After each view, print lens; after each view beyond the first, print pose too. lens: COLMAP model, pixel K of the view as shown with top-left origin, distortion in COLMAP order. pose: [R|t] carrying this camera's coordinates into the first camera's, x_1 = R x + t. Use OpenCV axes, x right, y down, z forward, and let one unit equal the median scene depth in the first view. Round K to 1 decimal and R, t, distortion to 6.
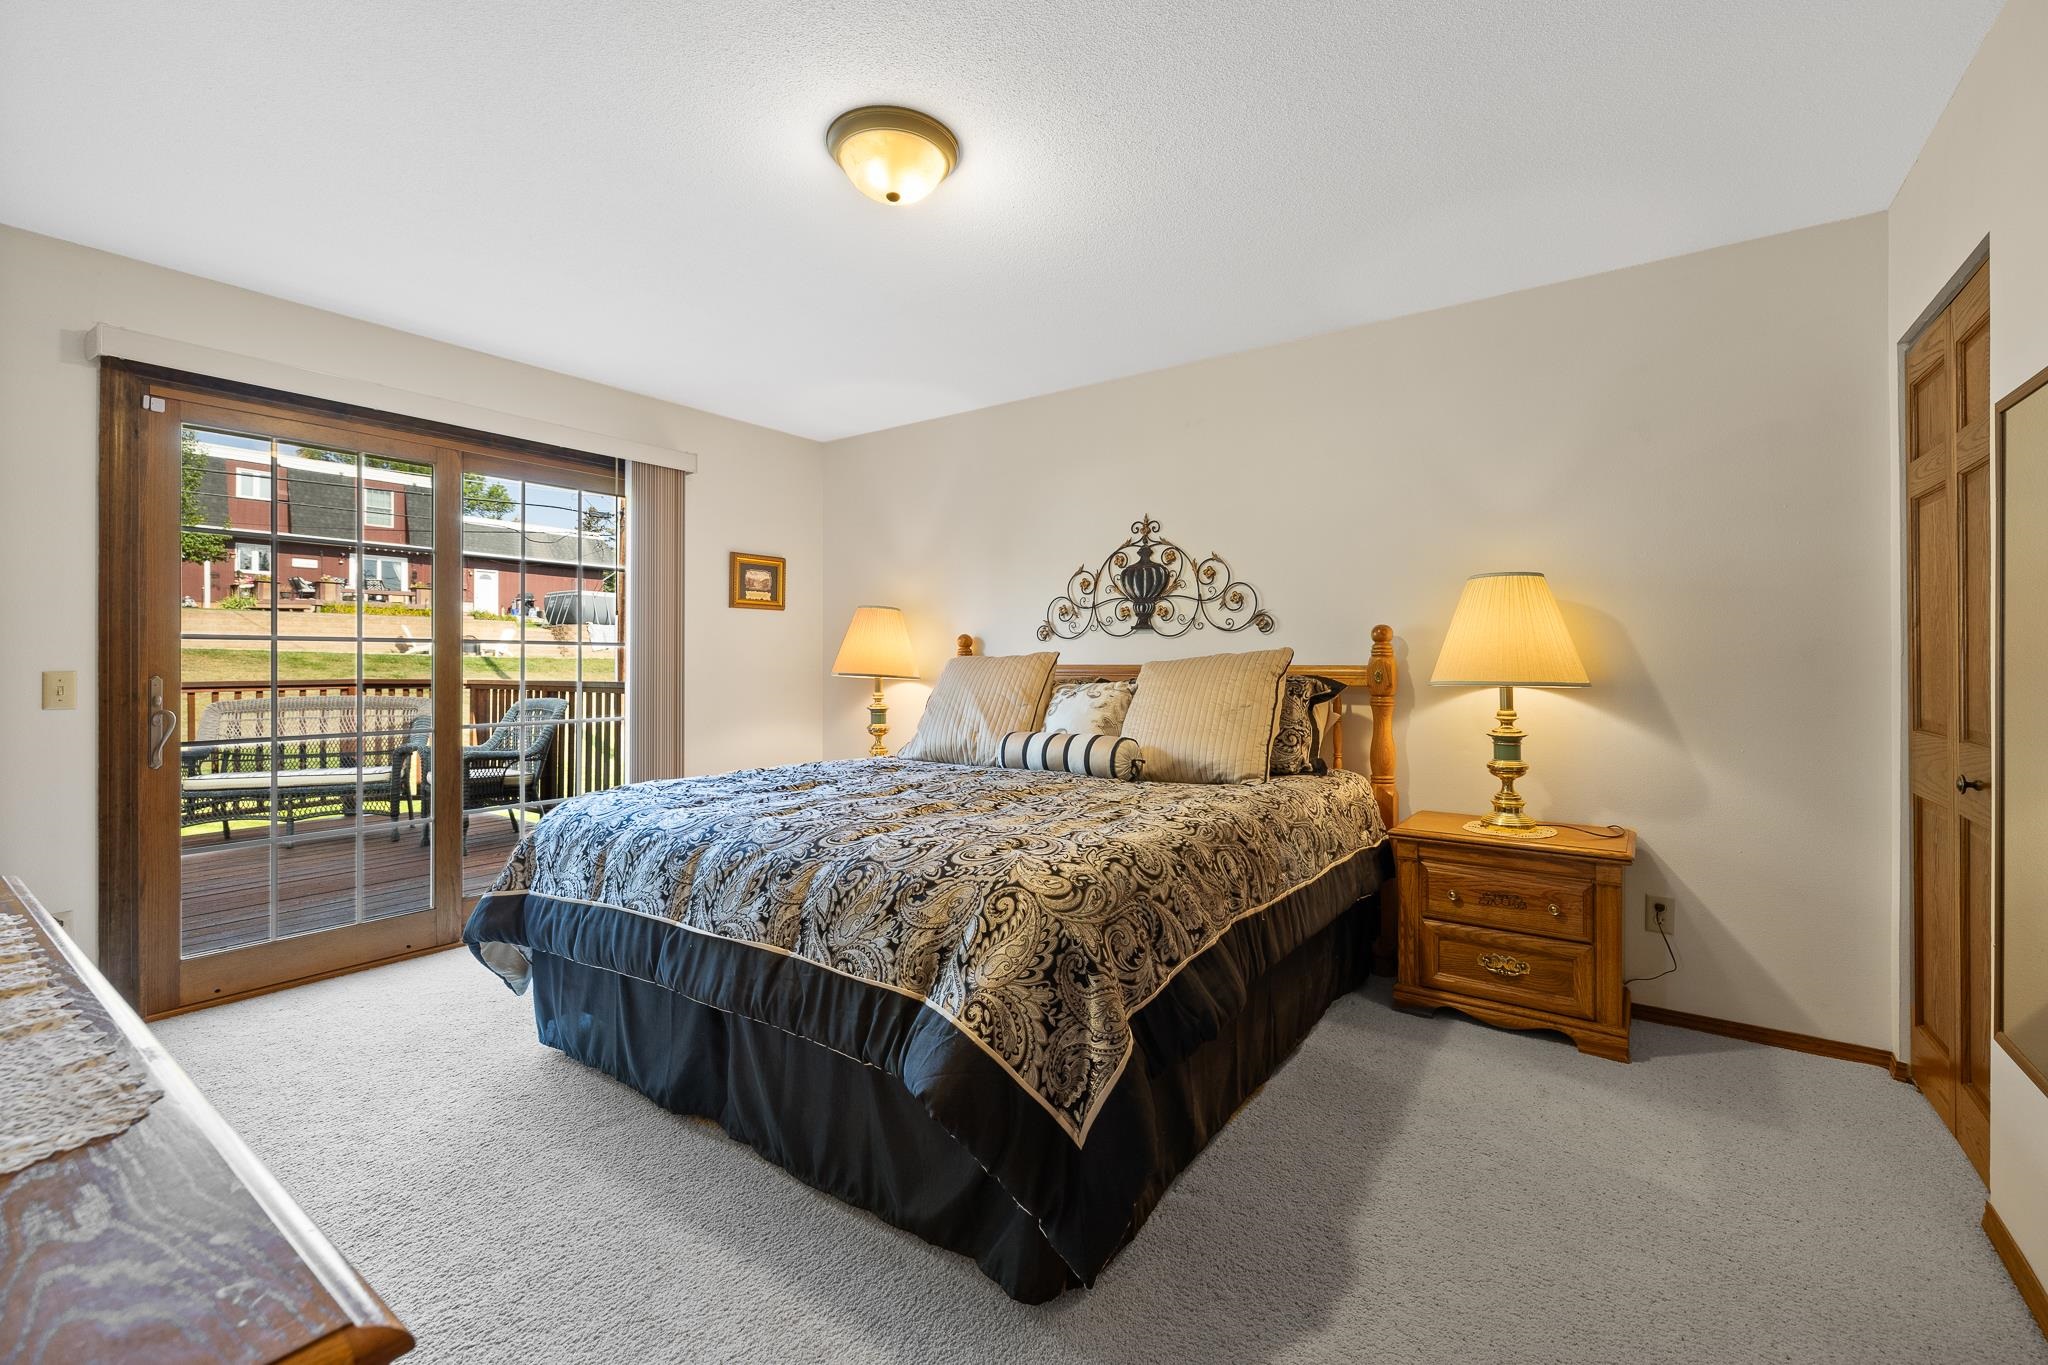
lens RADIAL K [[852.4, 0, 1039.6], [0, 852.4, 664.5], [0, 0, 1]] dist [-0.003471, -0.000316]
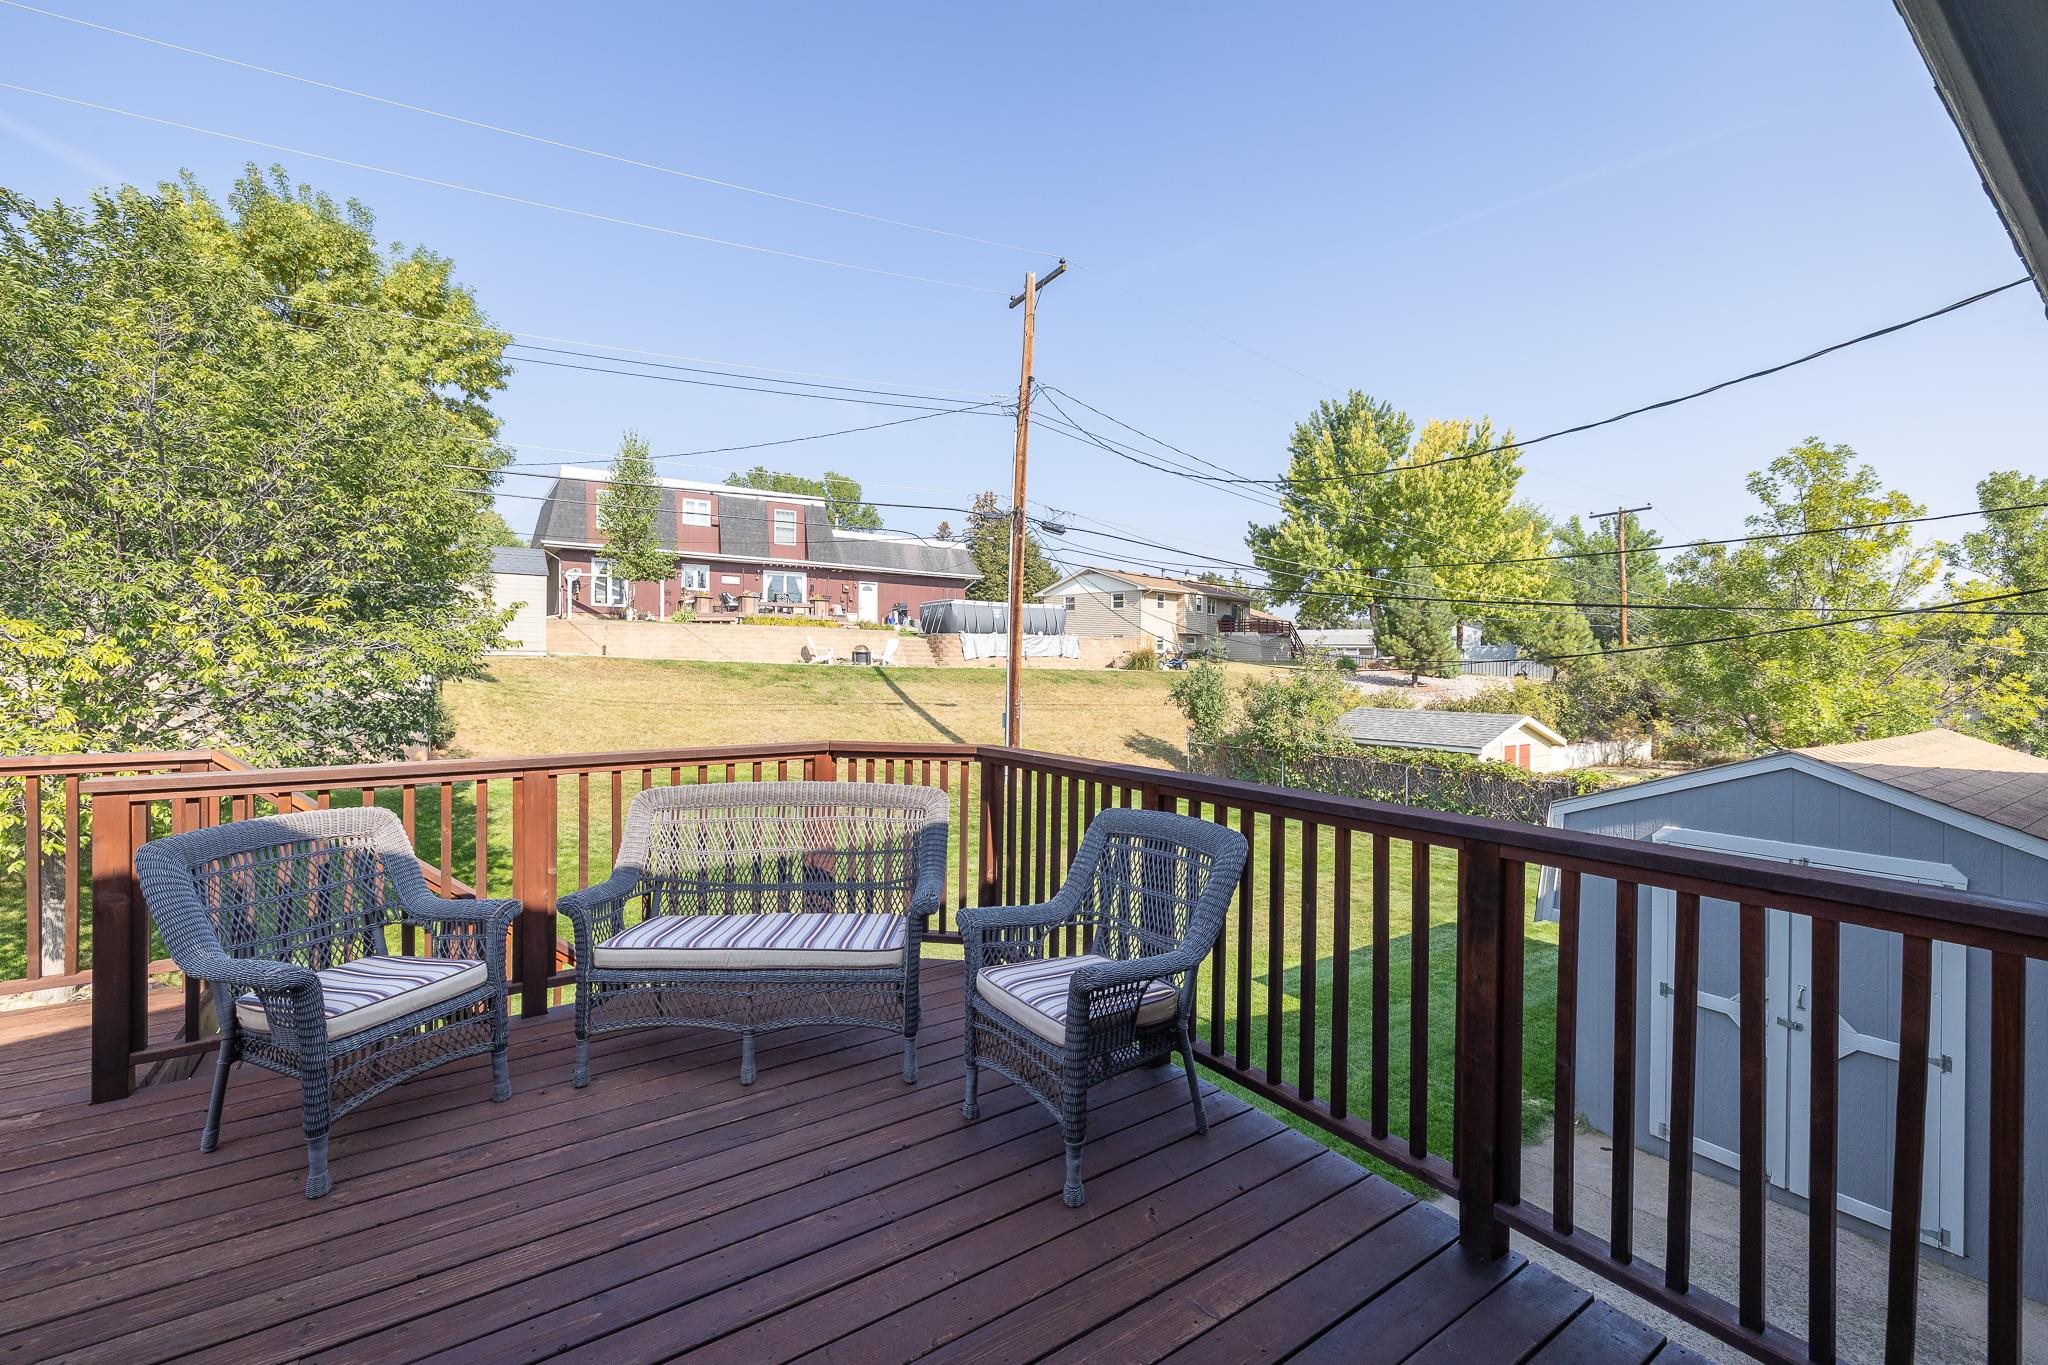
lens RADIAL K [[852.4, 0, 1038.2], [0, 852.4, 676.5], [0, 0, 1]] dist [-0.003471, -0.000316]
pose [[0.935091, 0.010773, -0.354245, -0.088718], [-0.006985, 0.999904, 0.011969, -0.008680], [0.354340, -0.008718, 0.935076, 0.095162]]
